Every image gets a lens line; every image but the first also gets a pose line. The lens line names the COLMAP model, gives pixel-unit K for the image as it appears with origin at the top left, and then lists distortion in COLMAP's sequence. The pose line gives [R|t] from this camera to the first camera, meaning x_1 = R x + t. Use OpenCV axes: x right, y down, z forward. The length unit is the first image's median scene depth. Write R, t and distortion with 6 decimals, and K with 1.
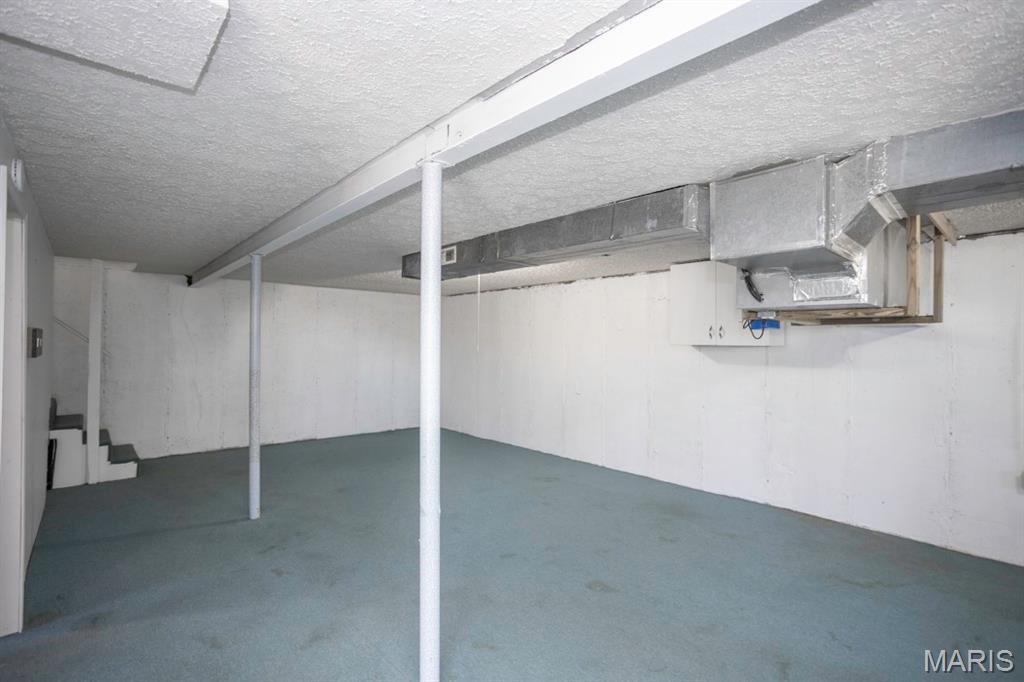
lens RADIAL K [[496.2, 0, 506.8], [0, 496.2, 343.1], [0, 0, 1]] dist [-0.057128, 0.040381]
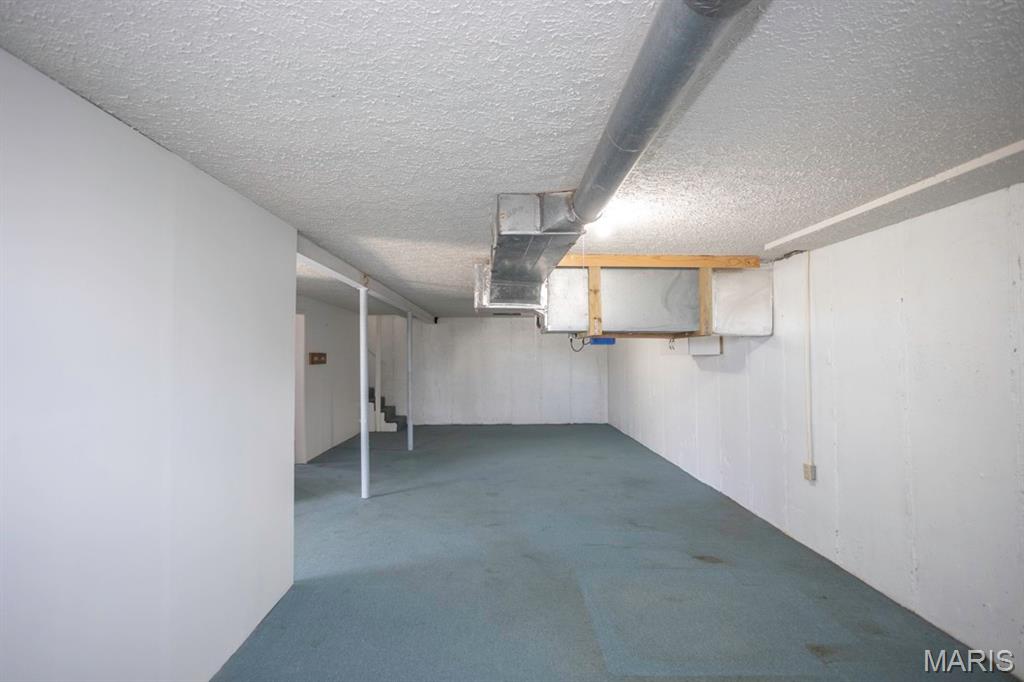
lens RADIAL K [[496.2, 0, 506.8], [0, 496.2, 343.1], [0, 0, 1]] dist [-0.057128, 0.040381]
pose [[0.790176, -0.021867, -0.612490, 0.732602], [0.008648, 0.999662, -0.024532, -0.008781], [0.612819, 0.014088, 0.790098, -0.228718]]
